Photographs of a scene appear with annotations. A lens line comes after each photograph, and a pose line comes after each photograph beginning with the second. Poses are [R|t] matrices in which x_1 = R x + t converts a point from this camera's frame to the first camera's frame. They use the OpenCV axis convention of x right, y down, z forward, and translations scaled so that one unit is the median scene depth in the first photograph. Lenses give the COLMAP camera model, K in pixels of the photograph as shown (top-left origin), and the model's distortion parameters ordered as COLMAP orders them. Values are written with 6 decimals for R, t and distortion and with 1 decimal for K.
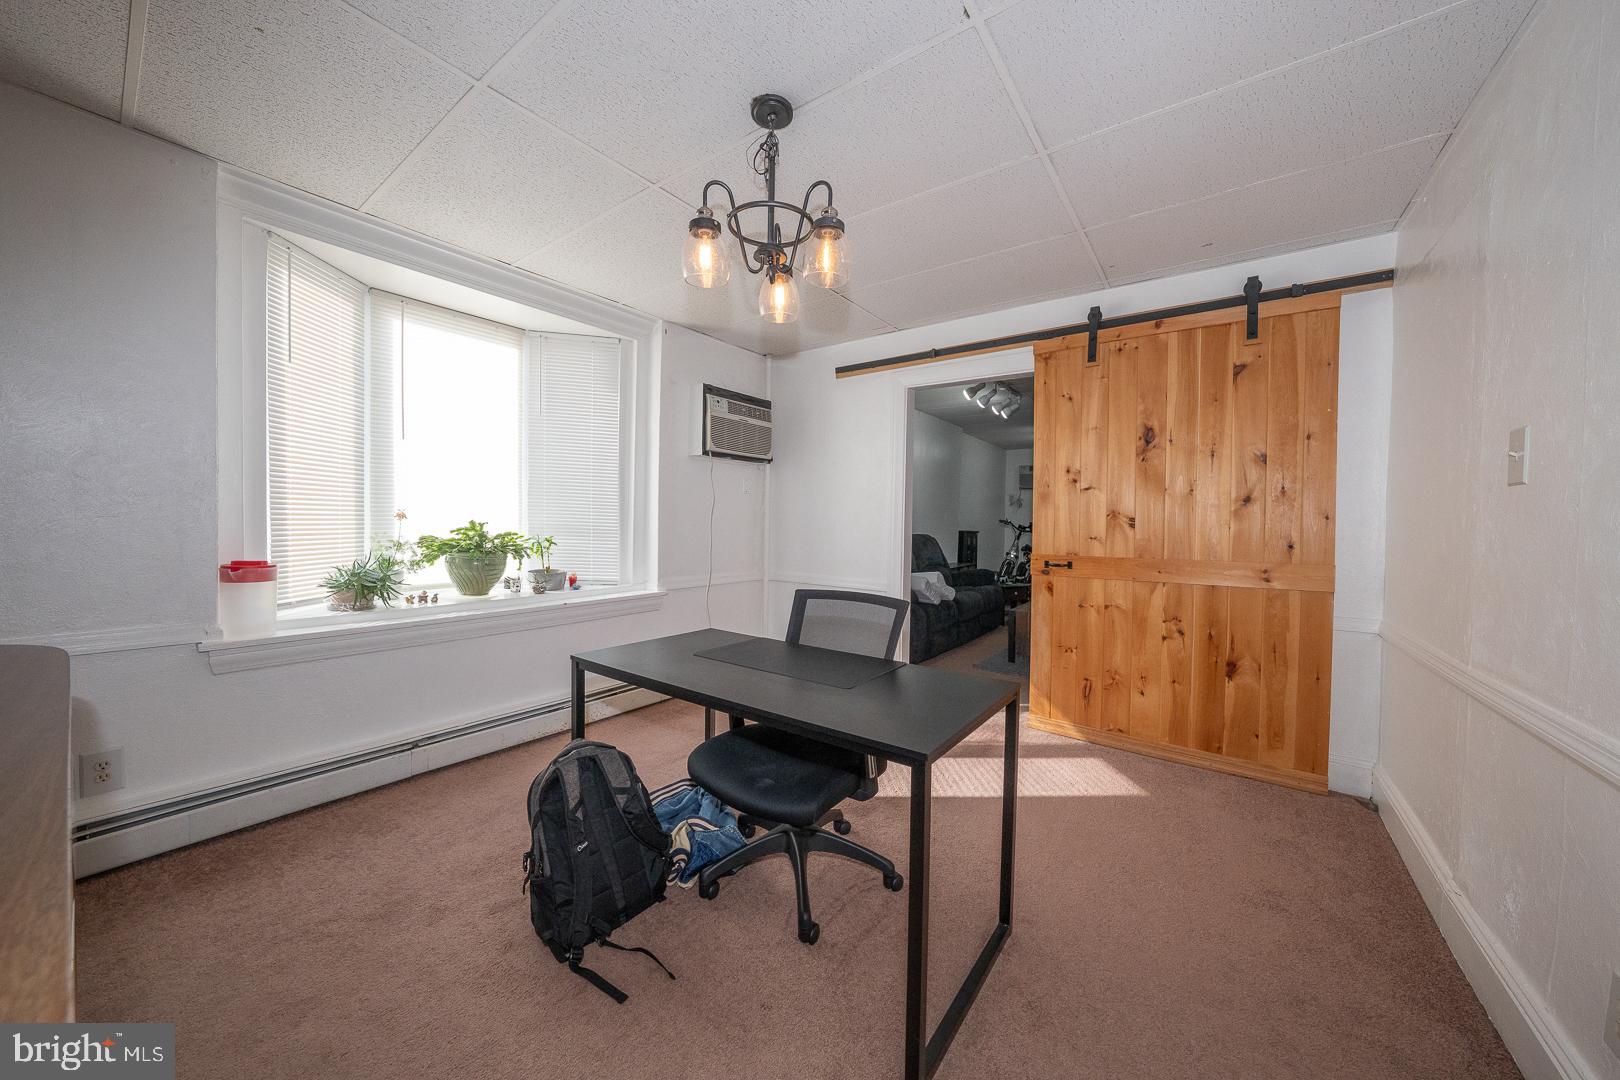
lens RADIAL K [[556.8, 0, 812.8], [0, 556.8, 534.4], [0, 0, 1]] dist [-0.022814, 0.002789]
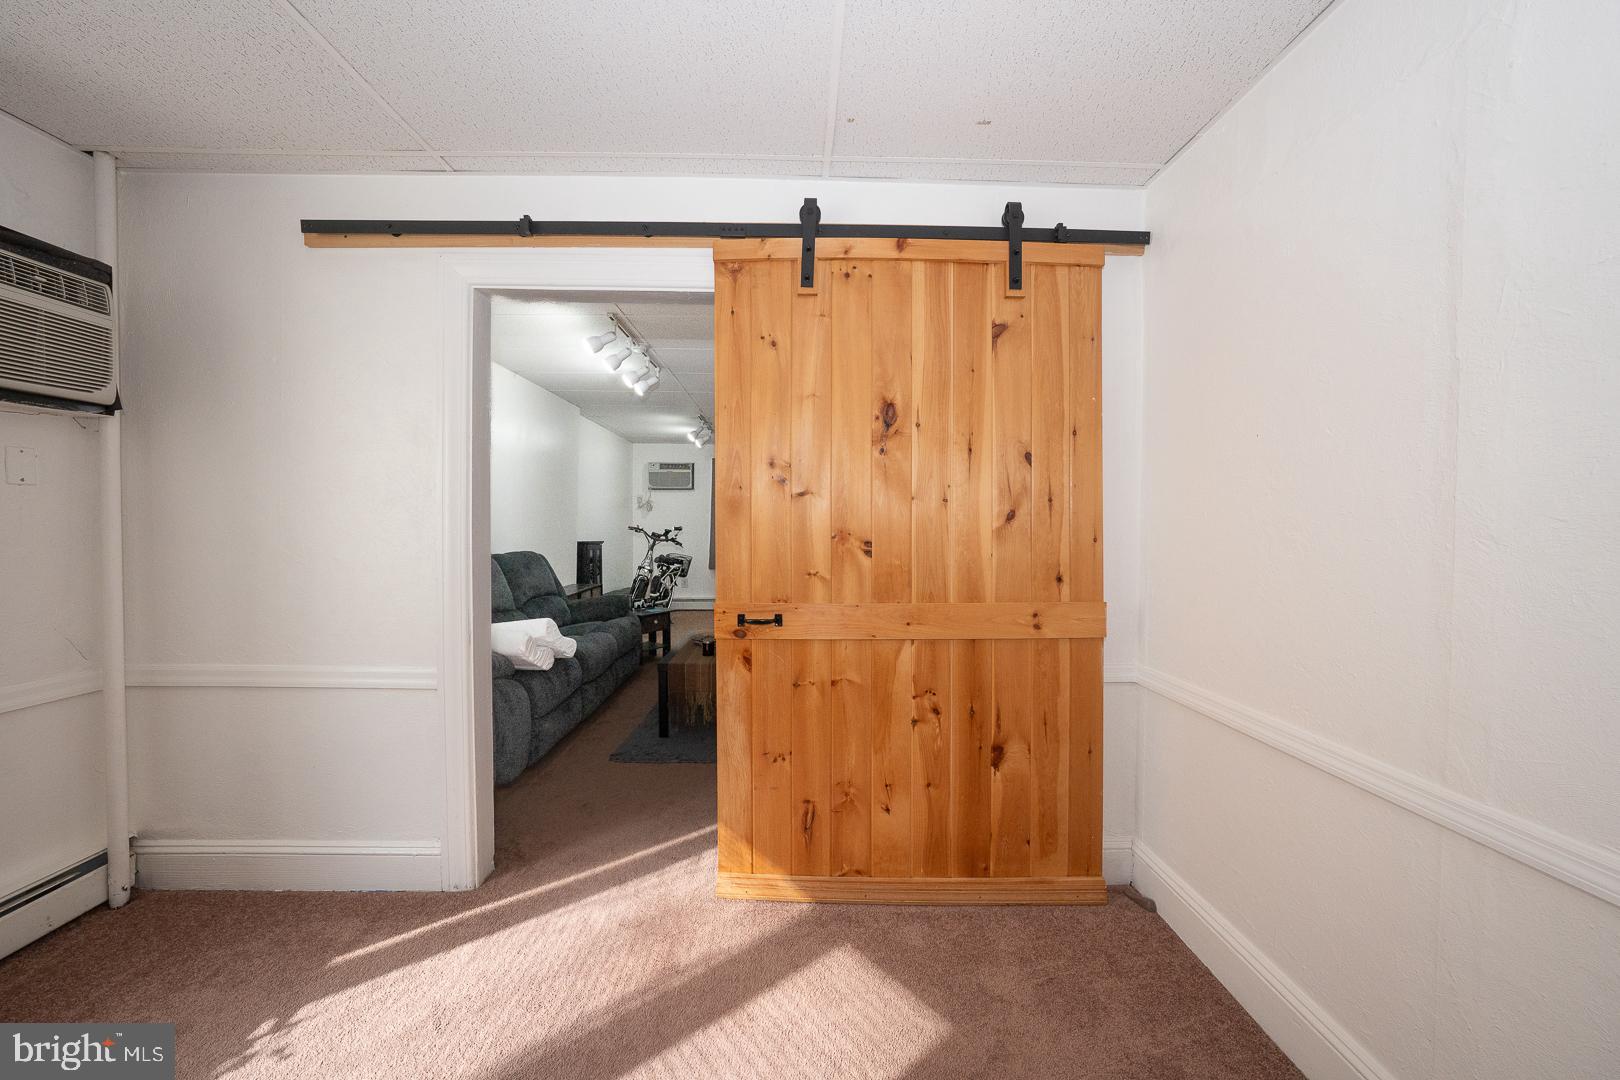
lens RADIAL K [[556.8, 0, 812.8], [0, 556.8, 534.4], [0, 0, 1]] dist [-0.022814, 0.002789]
pose [[0.788159, -0.021178, 0.615107, 0.126485], [0.020536, 0.999756, 0.008107, -0.042985], [-0.615129, 0.006242, 0.788402, 0.515140]]
